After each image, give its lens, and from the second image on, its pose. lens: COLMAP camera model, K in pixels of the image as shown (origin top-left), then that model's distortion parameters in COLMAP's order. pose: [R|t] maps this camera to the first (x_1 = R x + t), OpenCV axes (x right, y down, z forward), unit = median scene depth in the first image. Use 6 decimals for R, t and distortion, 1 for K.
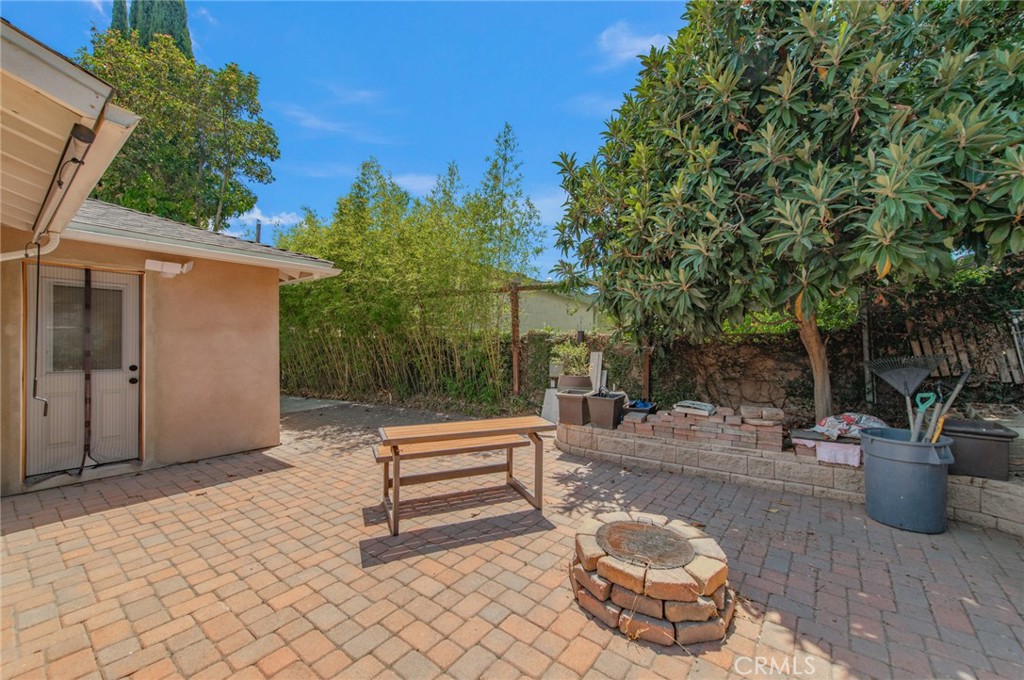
lens RADIAL K [[403.3, 0, 511.1], [0, 403.3, 342.7], [0, 0, 1]] dist [0.010854, -0.000180]
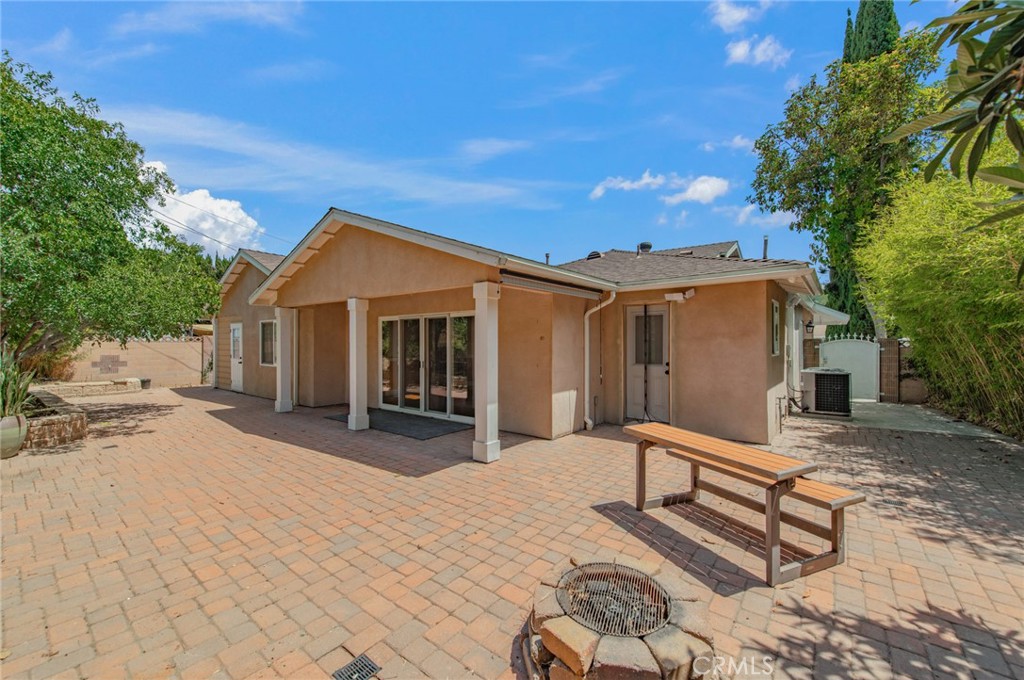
lens RADIAL K [[403.3, 0, 511.1], [0, 403.3, 342.7], [0, 0, 1]] dist [0.010854, -0.000180]
pose [[-0.016567, -0.005561, -0.999847, 0.712526], [0.001649, 0.999983, -0.005589, -0.014048], [0.999861, -0.001742, -0.016557, 0.490203]]
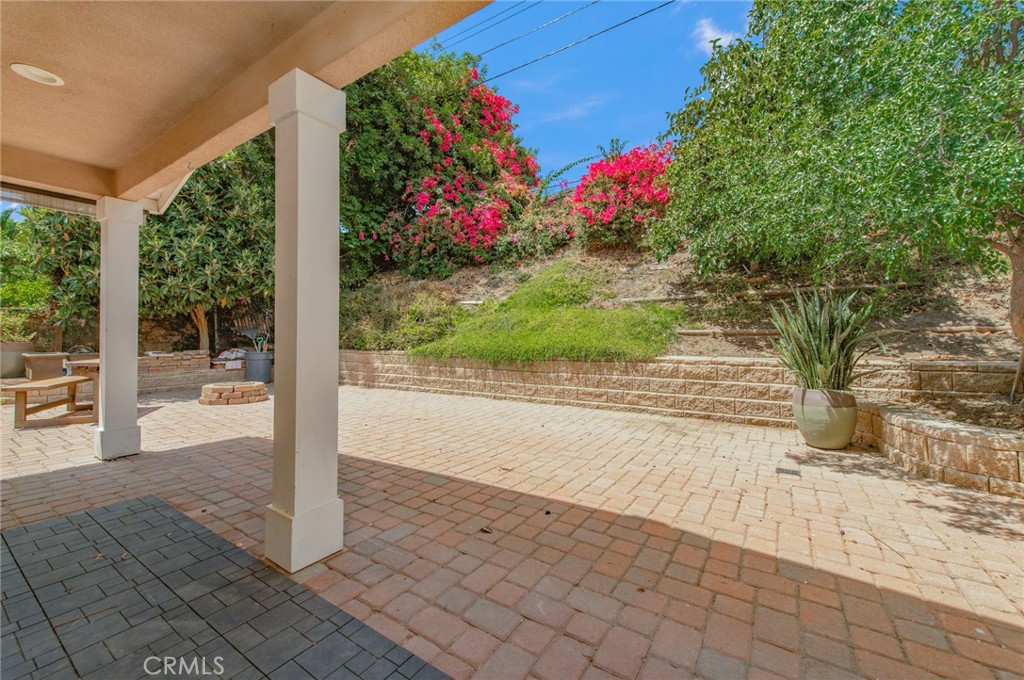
lens RADIAL K [[409.7, 0, 530.5], [0, 409.7, 336.3], [0, 0, 1]] dist [-0.000001, -0.000121]
pose [[-0.094929, -0.002950, 0.995480, -1.633620], [0.002577, 0.999992, 0.003209, 0.095501], [-0.995481, 0.002870, -0.094921, -0.470974]]
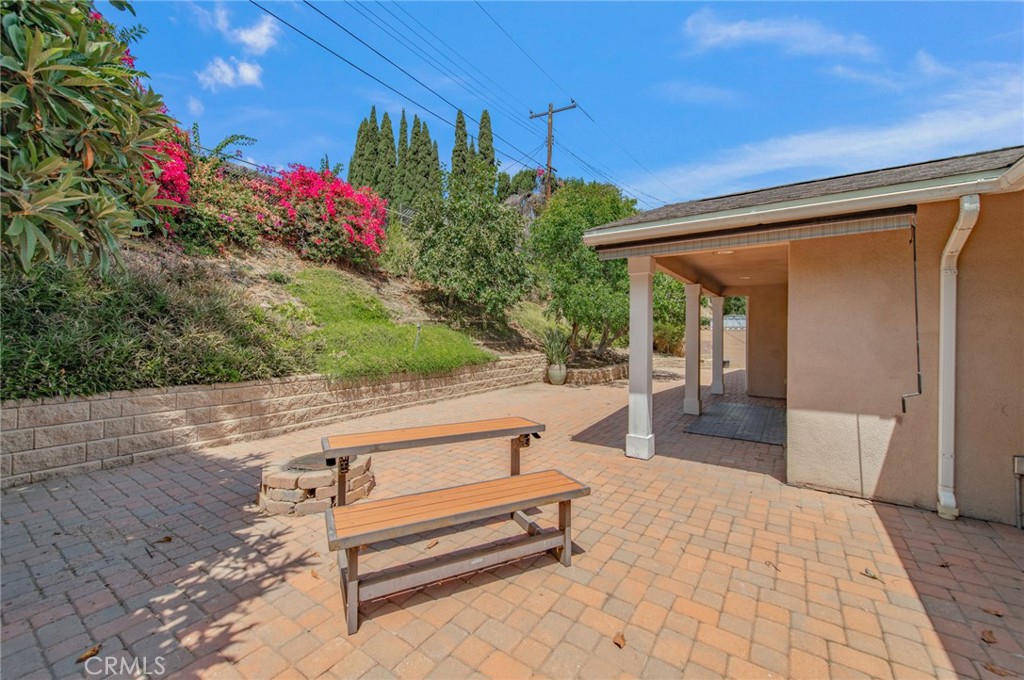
lens RADIAL K [[405.7, 0, 514.5], [0, 405.7, 331.0], [0, 0, 1]] dist [0.023773, -0.000215]
pose [[-0.997356, -0.013895, -0.071336, -0.158038], [-0.013659, 0.999900, -0.003797, 0.008239], [0.071382, -0.002812, -0.997445, 1.549647]]
